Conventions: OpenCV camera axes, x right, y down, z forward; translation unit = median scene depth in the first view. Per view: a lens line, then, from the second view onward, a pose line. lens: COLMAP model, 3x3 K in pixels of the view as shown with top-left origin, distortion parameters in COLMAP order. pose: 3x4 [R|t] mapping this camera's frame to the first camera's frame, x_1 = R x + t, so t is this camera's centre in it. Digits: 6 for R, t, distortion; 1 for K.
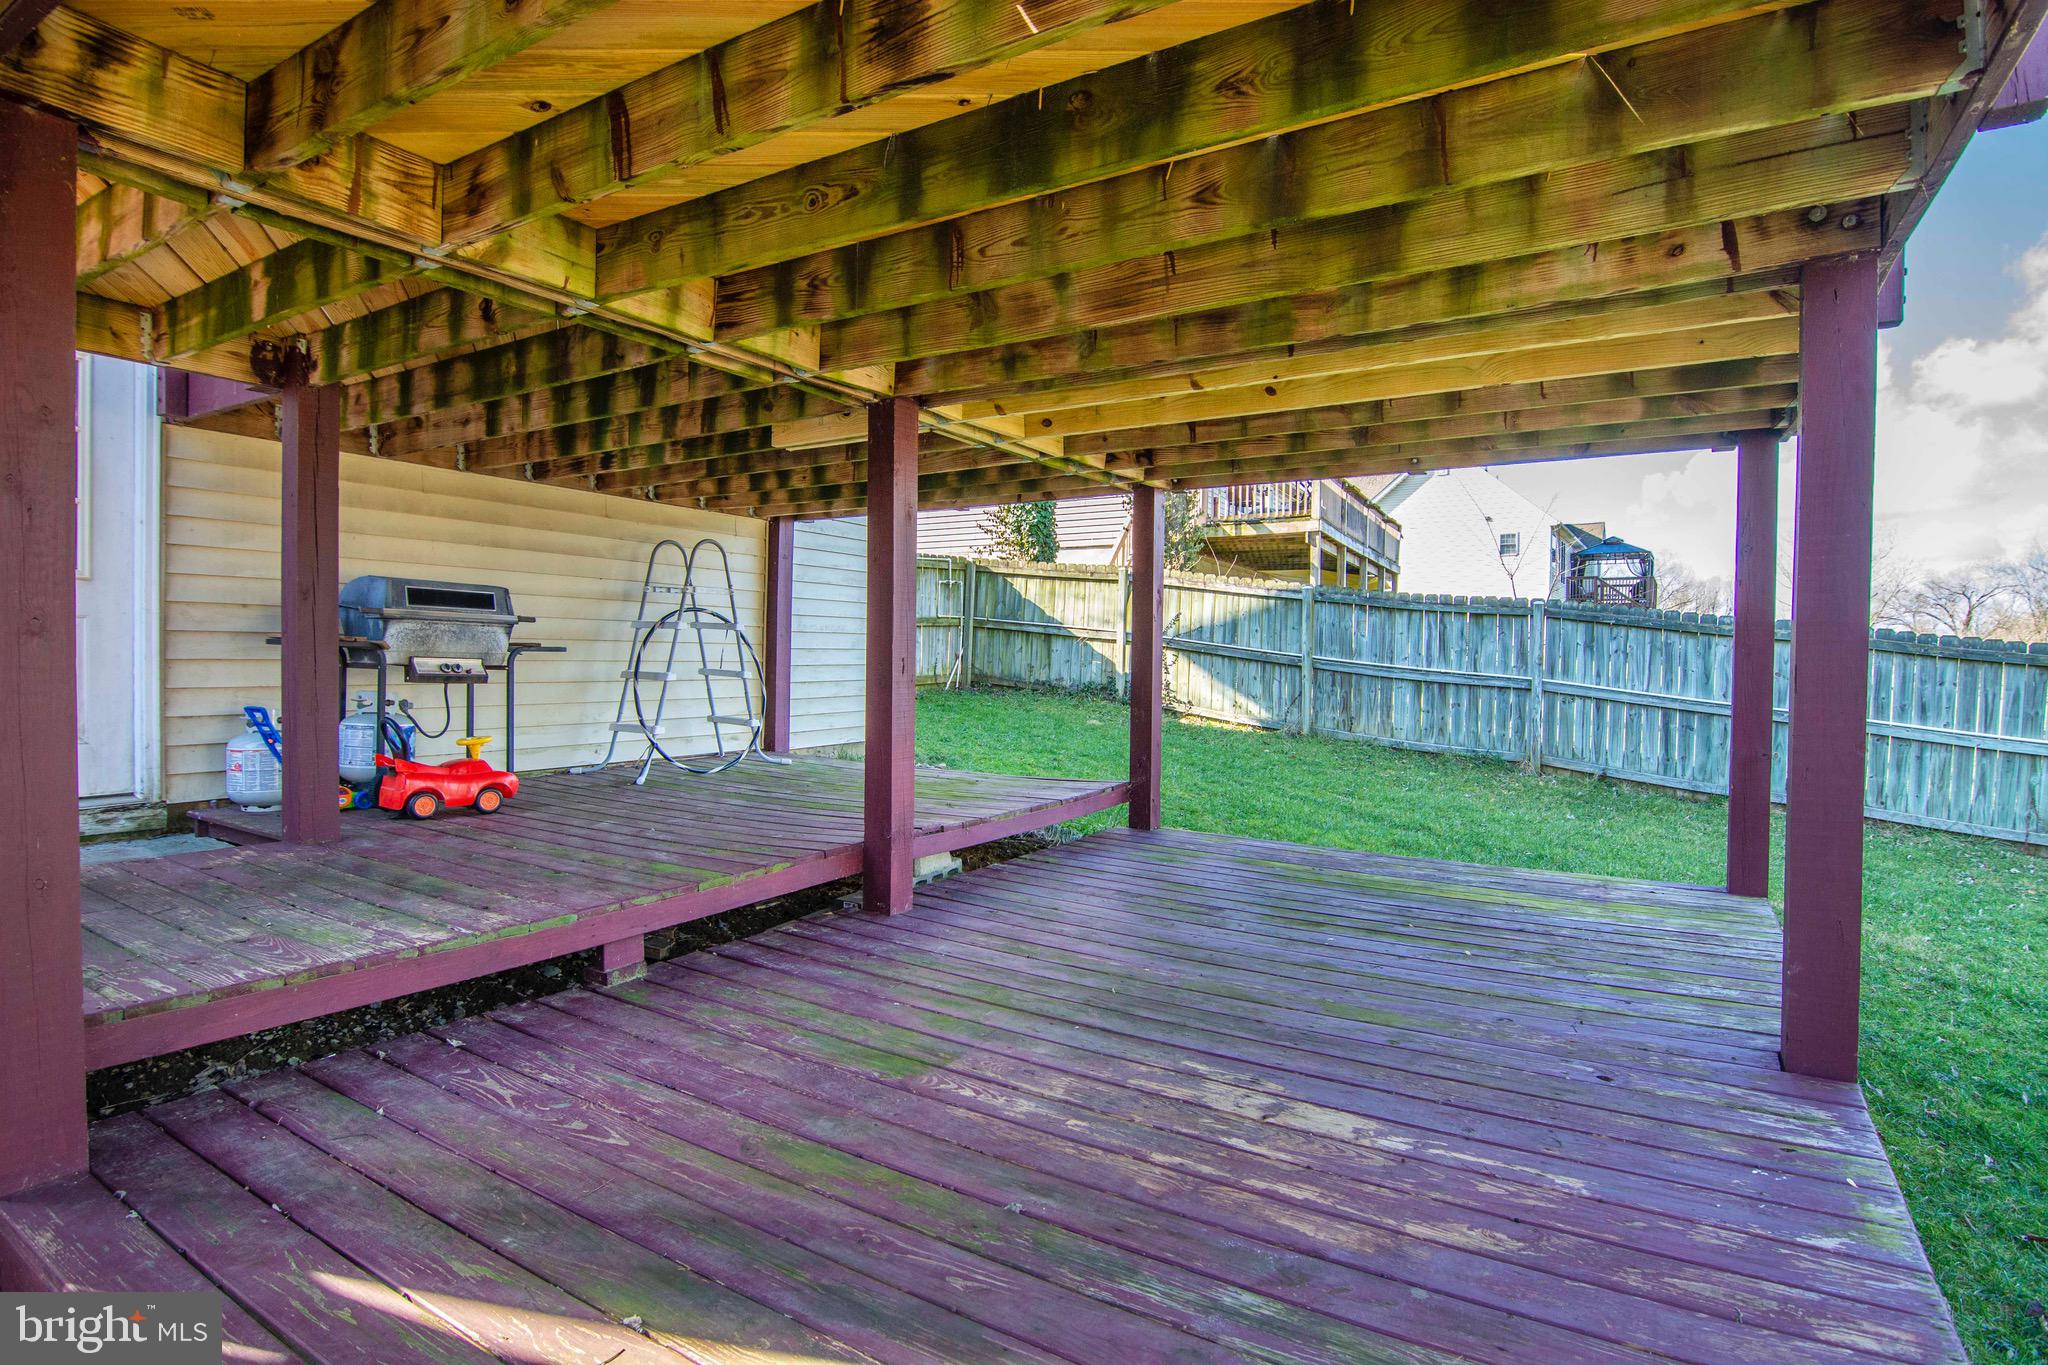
lens RADIAL K [[998.9, 0, 1021.1], [0, 998.9, 671.5], [0, 0, 1]] dist [-0.002109, -0.012946]
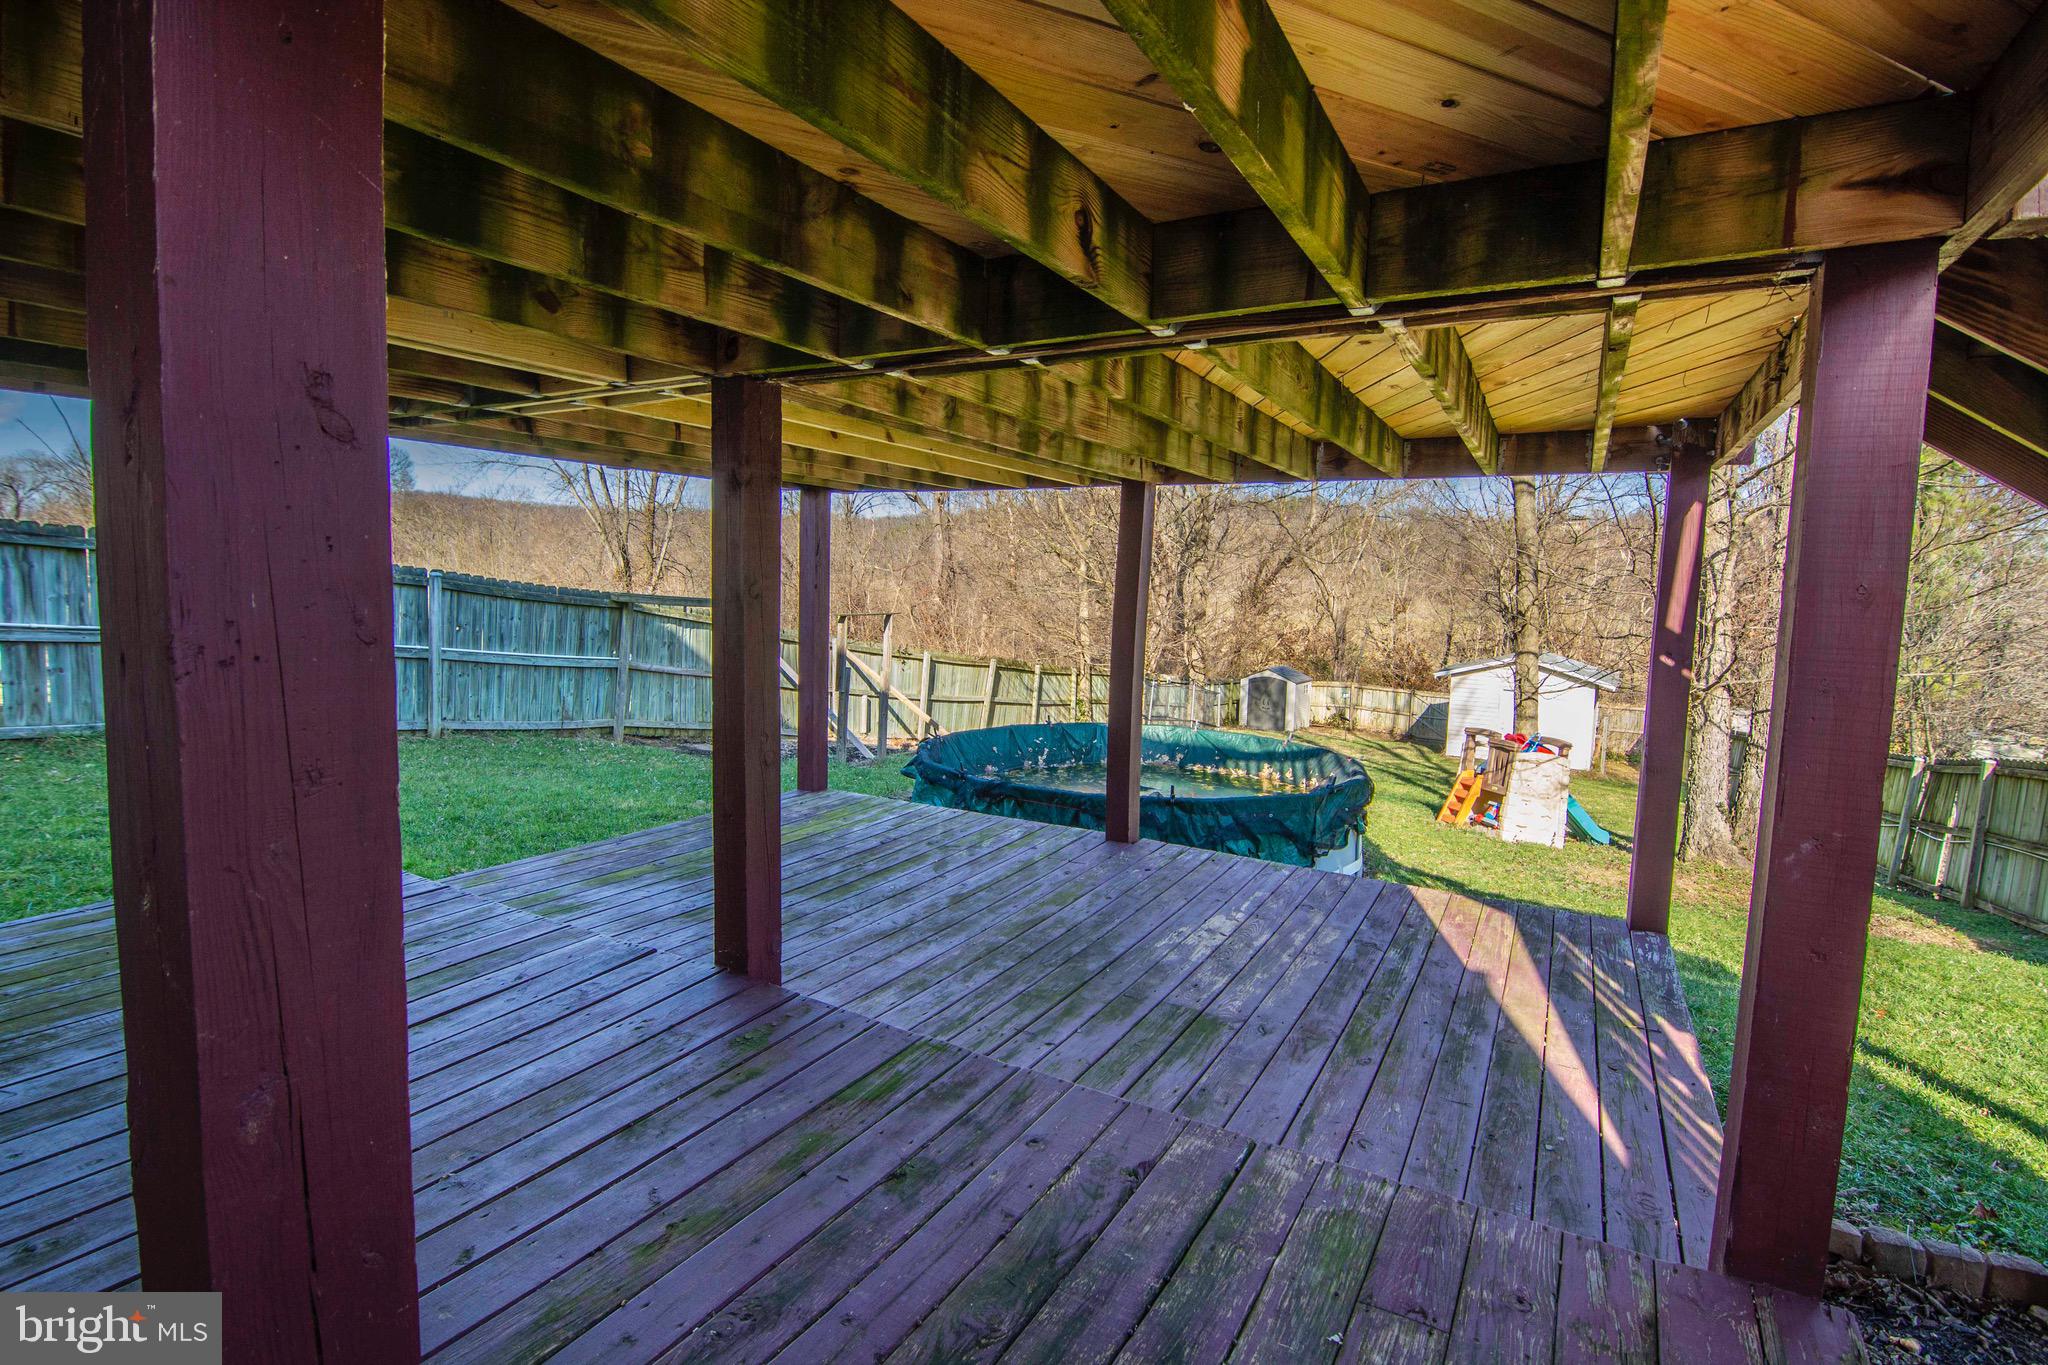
lens RADIAL K [[998.9, 0, 1021.1], [0, 998.9, 671.5], [0, 0, 1]] dist [-0.002109, -0.012946]
pose [[-0.033301, -0.104493, 0.993968, -1.087283], [-0.008836, 0.994511, 0.104254, -0.165727], [-0.999406, -0.005311, -0.034042, 1.013106]]
